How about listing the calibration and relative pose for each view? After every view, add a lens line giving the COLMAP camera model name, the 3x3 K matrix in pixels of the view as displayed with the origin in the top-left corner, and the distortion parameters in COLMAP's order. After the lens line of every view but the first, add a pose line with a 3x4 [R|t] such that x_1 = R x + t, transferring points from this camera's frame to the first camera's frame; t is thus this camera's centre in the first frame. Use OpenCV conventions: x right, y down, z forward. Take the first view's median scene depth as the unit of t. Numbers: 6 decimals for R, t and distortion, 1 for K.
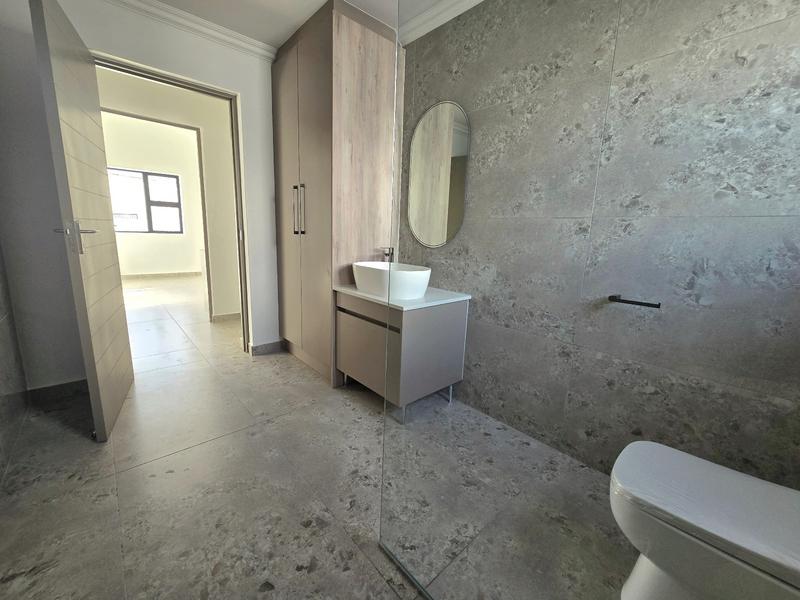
lens RADIAL K [[331.0, 0, 400.4], [0, 331.0, 292.8], [0, 0, 1]] dist [-0.002852, -0.000143]
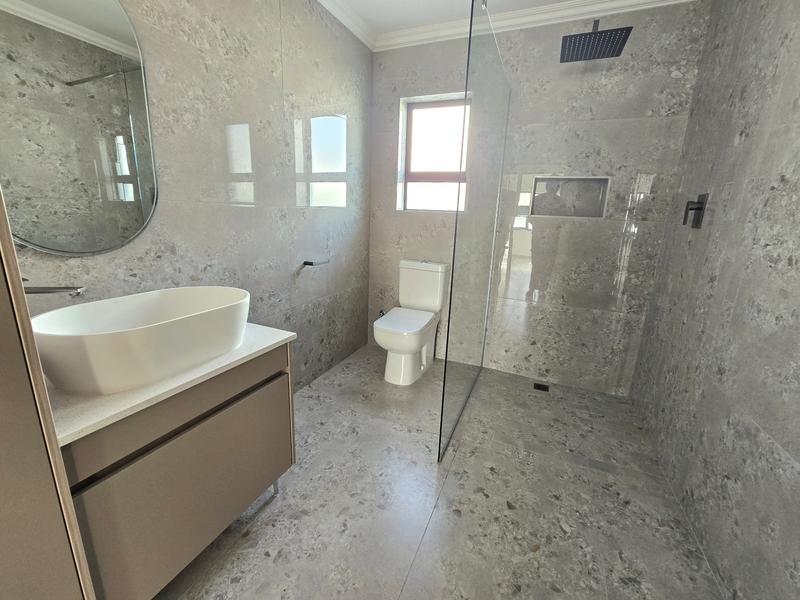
lens RADIAL K [[335.2, 0, 400.9], [0, 335.2, 296.1], [0, 0, 1]] dist [-0.018238, -0.000222]
pose [[-0.419252, -0.265711, 0.868116, -0.804098], [0.108517, 0.934690, 0.338495, -0.294160], [-0.901361, 0.236120, -0.363037, 1.165544]]
